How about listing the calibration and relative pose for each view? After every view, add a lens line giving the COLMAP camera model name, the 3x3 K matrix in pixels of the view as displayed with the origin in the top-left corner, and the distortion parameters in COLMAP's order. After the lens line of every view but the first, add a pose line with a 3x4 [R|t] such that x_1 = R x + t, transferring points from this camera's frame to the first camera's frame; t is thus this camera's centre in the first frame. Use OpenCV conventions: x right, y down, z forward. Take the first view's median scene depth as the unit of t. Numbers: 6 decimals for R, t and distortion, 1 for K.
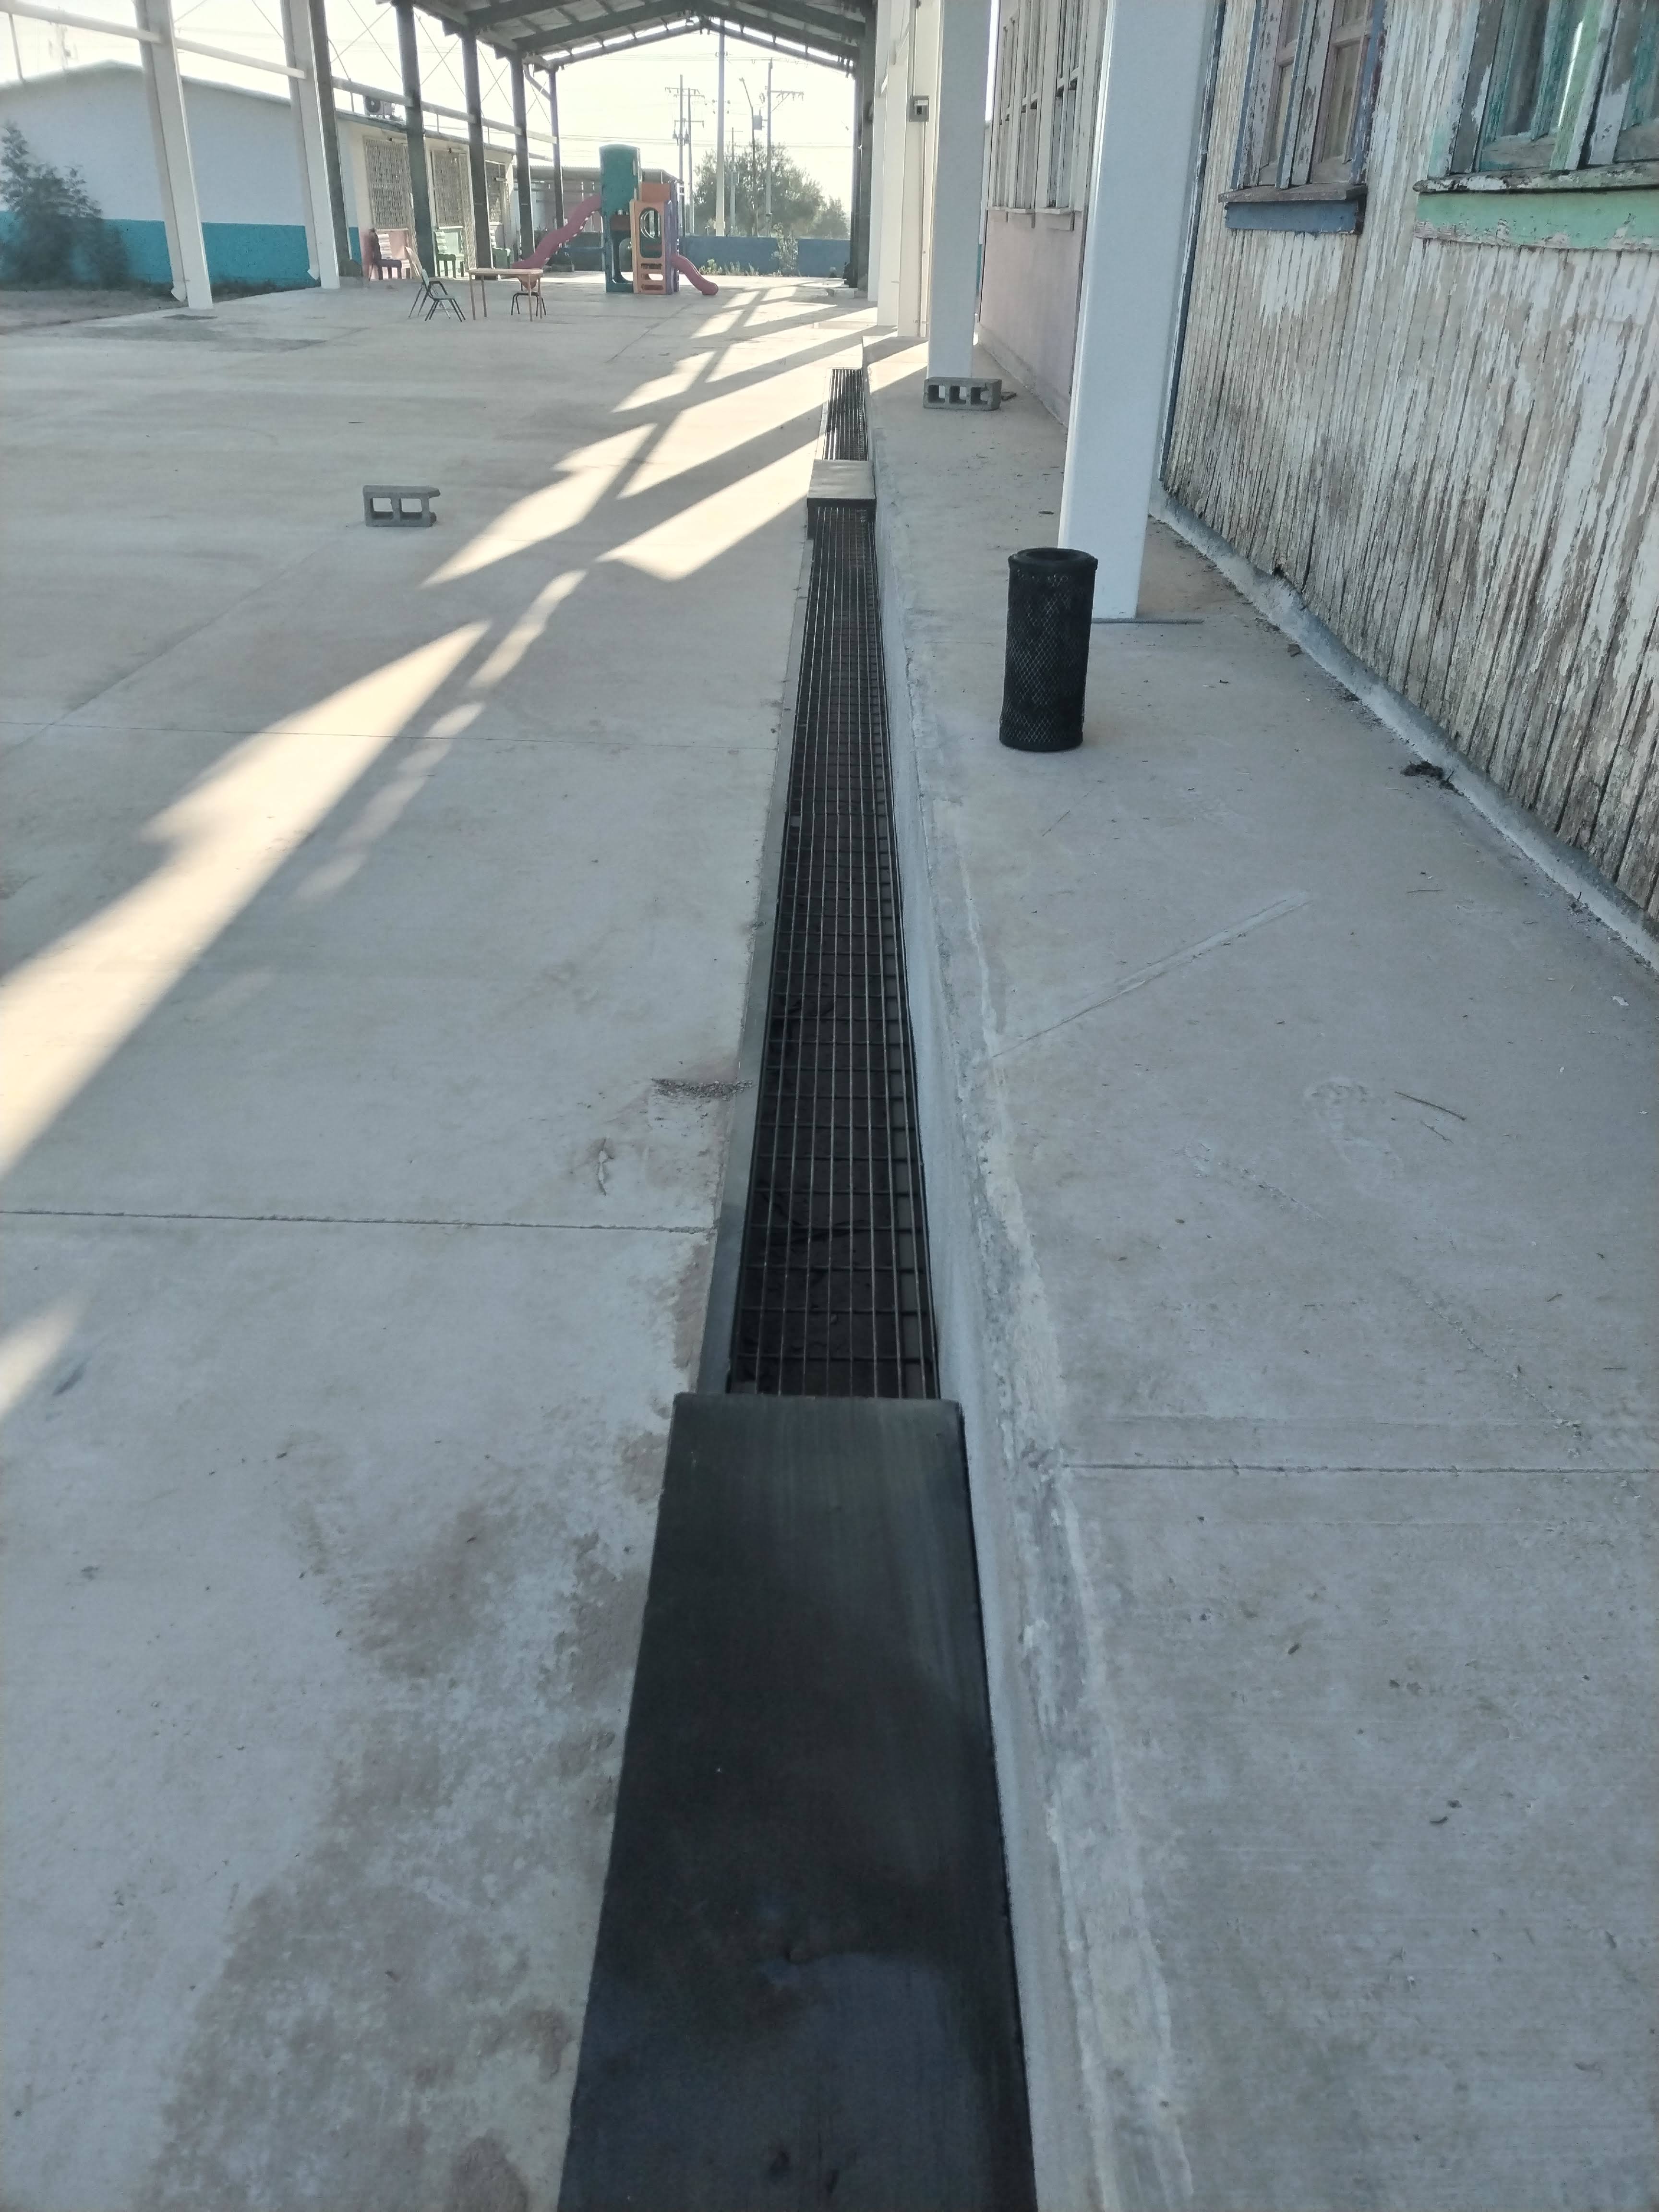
lens RADIAL K [[1643.0, 0, 829.5], [0, 1643.0, 1106.0], [0, 0, 1]] dist [-0.000222, -0.002558]
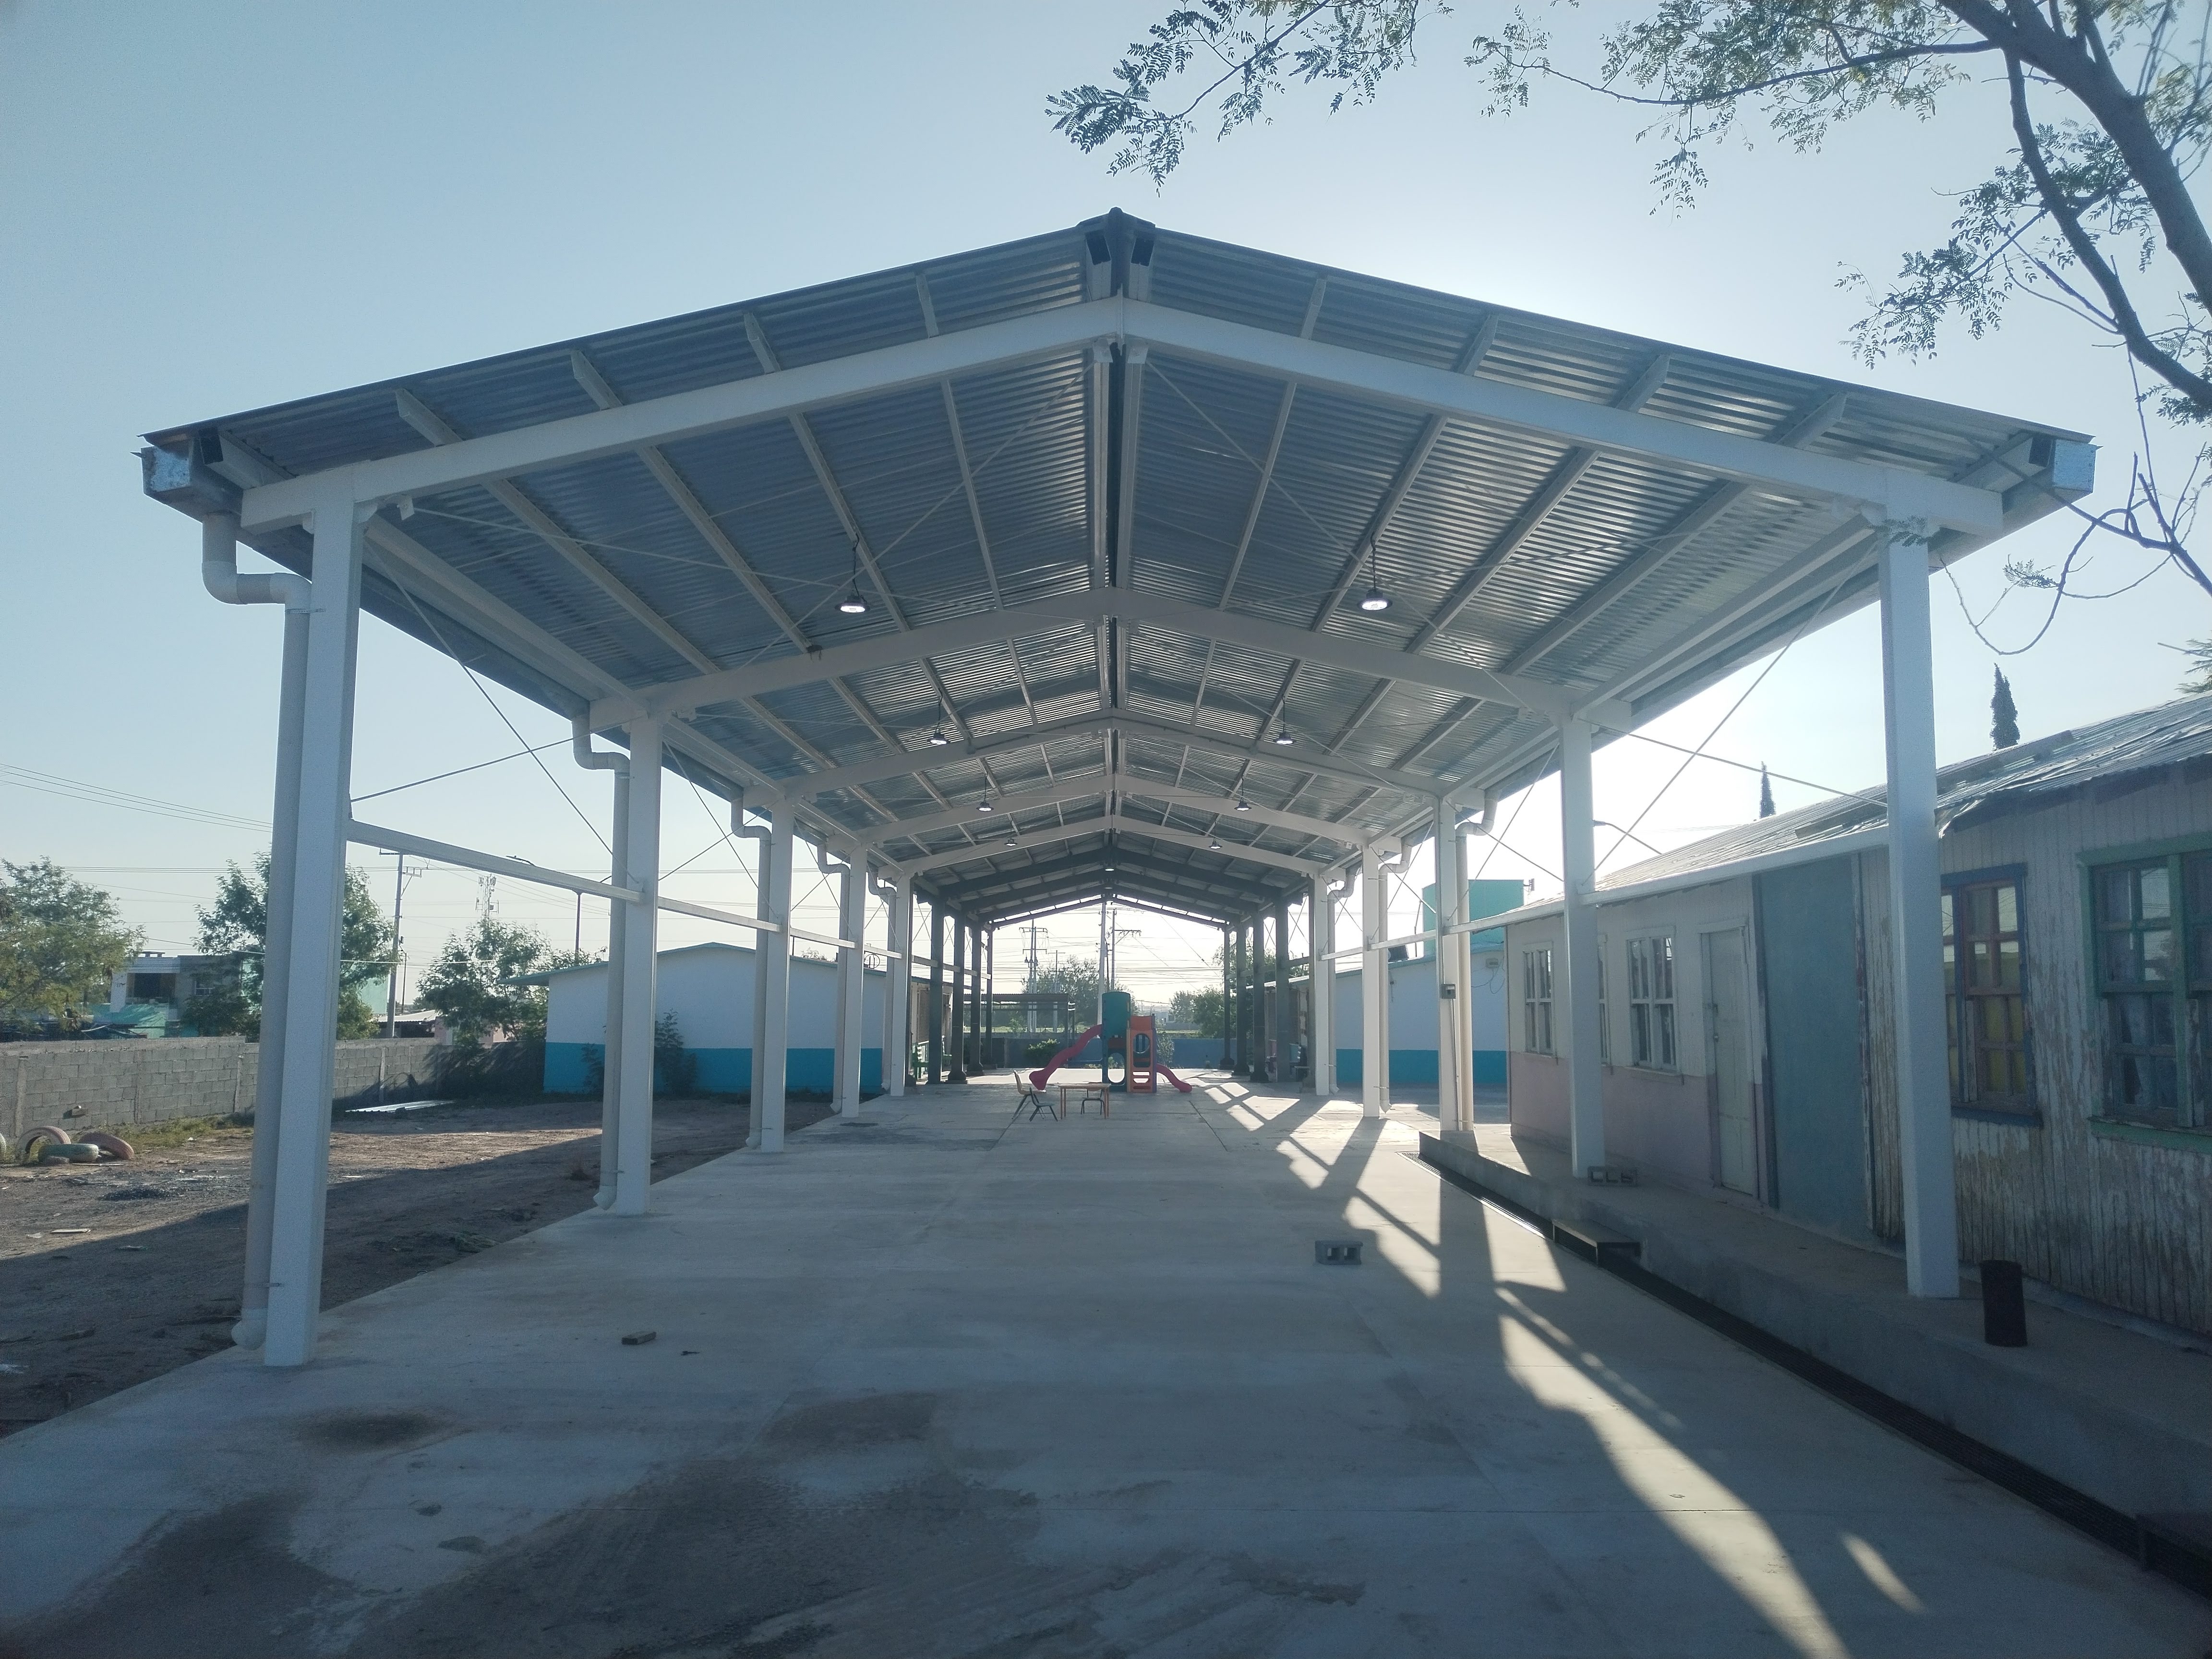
lens RADIAL K [[1622.0, 0, 1106.0], [0, 1622.0, 829.5], [0, 0, 1]] dist [0.049215, -0.001864]
pose [[0.999830, -0.018426, 0.000606, -0.087772], [0.015473, 0.820861, -0.570918, 0.038608], [0.010022, 0.570830, 0.821007, -0.103930]]
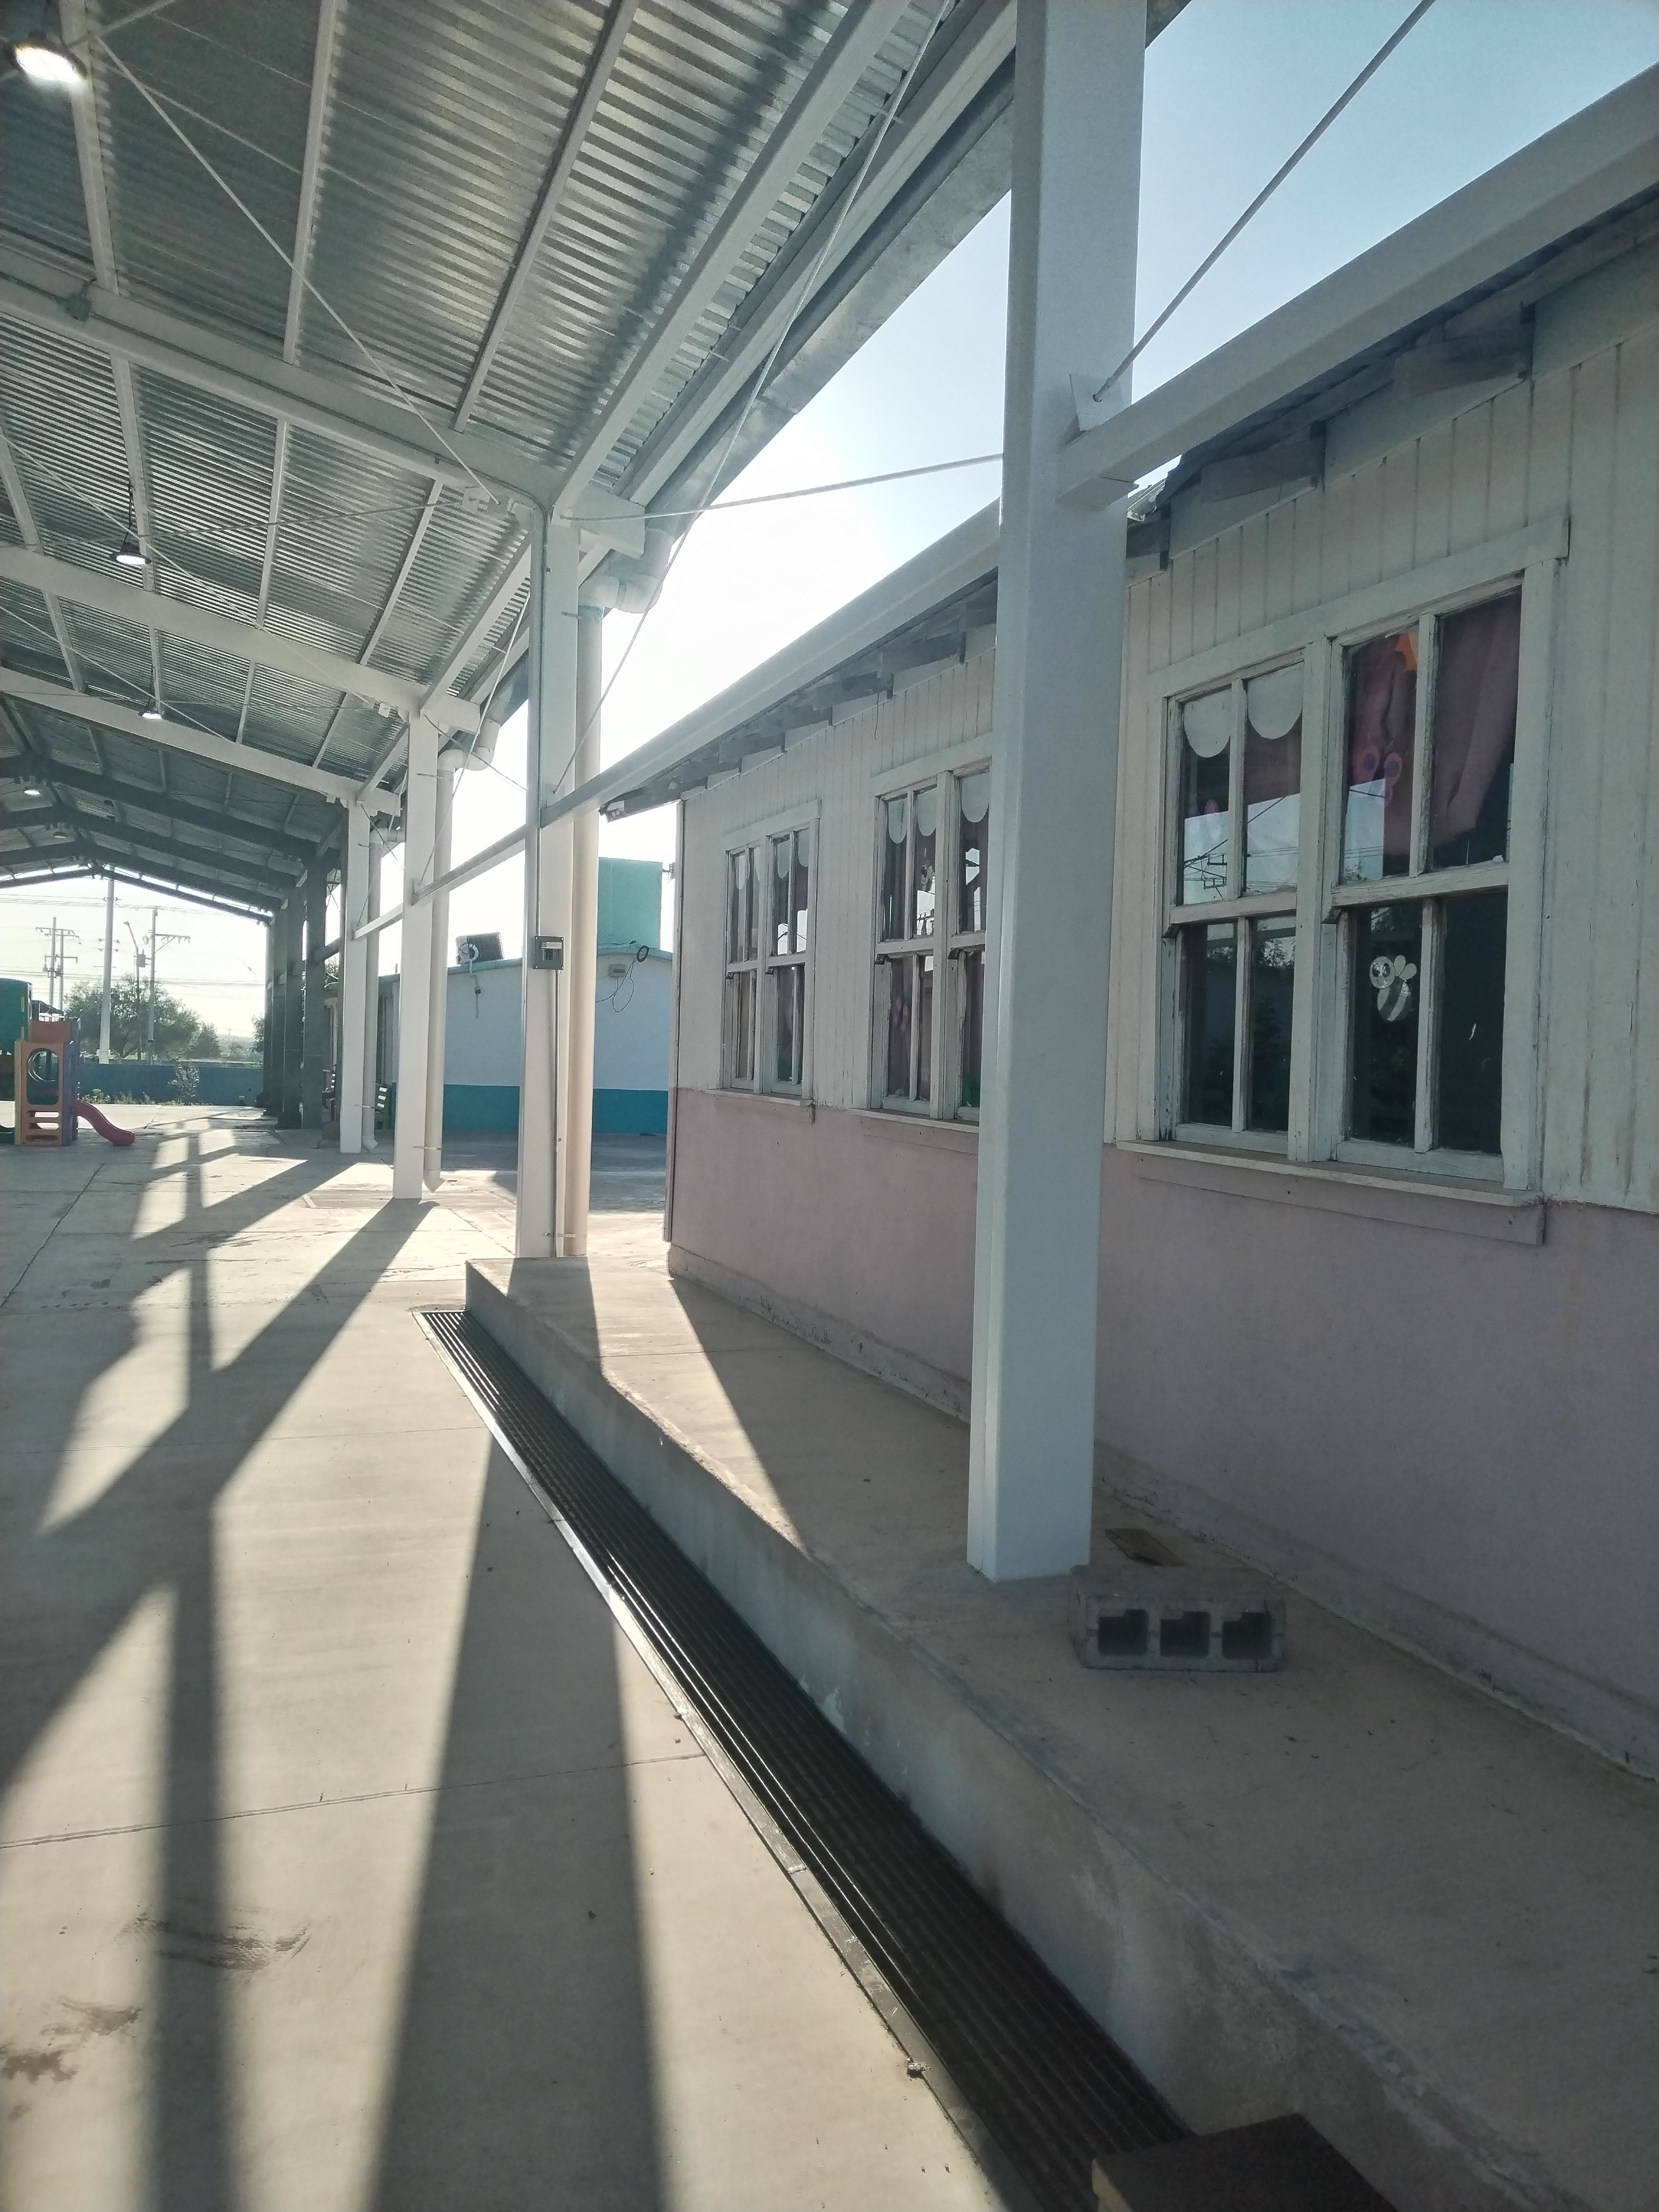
lens RADIAL K [[1622.0, 0, 829.5], [0, 1622.0, 1106.0], [0, 0, 1]] dist [0.049215, -0.001864]
pose [[0.932897, -0.005972, 0.360093, -0.026992], [0.164092, 0.897095, -0.410236, -0.088436], [-0.320588, 0.441797, 0.837878, 0.147913]]
